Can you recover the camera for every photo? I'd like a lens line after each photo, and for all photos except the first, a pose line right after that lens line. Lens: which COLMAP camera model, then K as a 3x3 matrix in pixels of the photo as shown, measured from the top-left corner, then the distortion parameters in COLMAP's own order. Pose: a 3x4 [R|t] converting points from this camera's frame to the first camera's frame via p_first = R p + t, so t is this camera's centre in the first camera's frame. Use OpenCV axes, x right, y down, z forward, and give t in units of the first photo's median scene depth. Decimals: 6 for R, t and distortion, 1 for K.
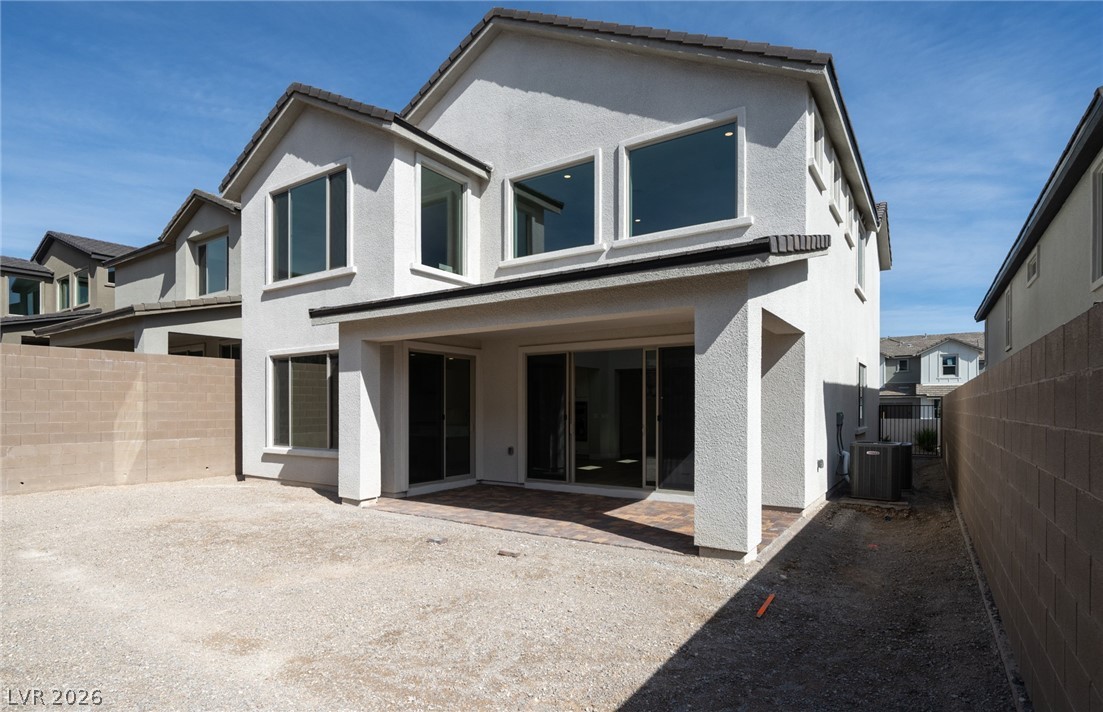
lens RADIAL K [[556.1, 0, 554.0], [0, 556.1, 405.3], [0, 0, 1]] dist [-0.003452, -0.001332]
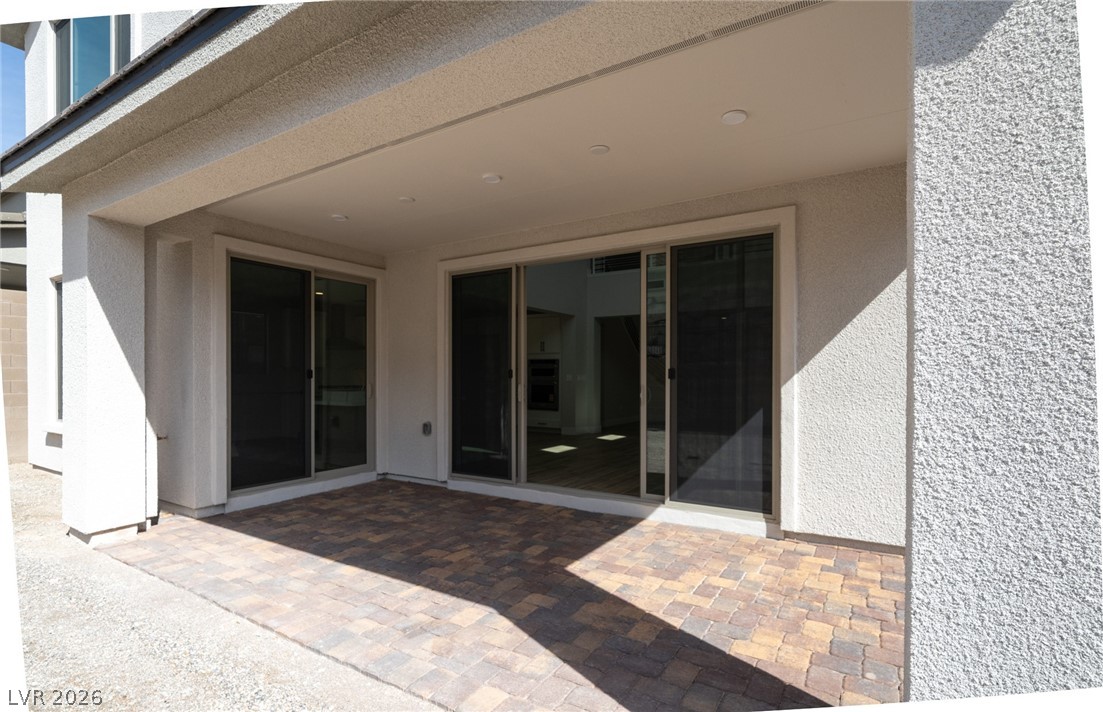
lens RADIAL K [[556.1, 0, 550.0], [0, 556.1, 362.4], [0, 0, 1]] dist [-0.003452, -0.001332]
pose [[0.999677, 0.001919, 0.025329, 0.053945], [-0.001500, 0.999861, -0.016580, 0.021051], [-0.025358, 0.016536, 0.999542, 0.447250]]
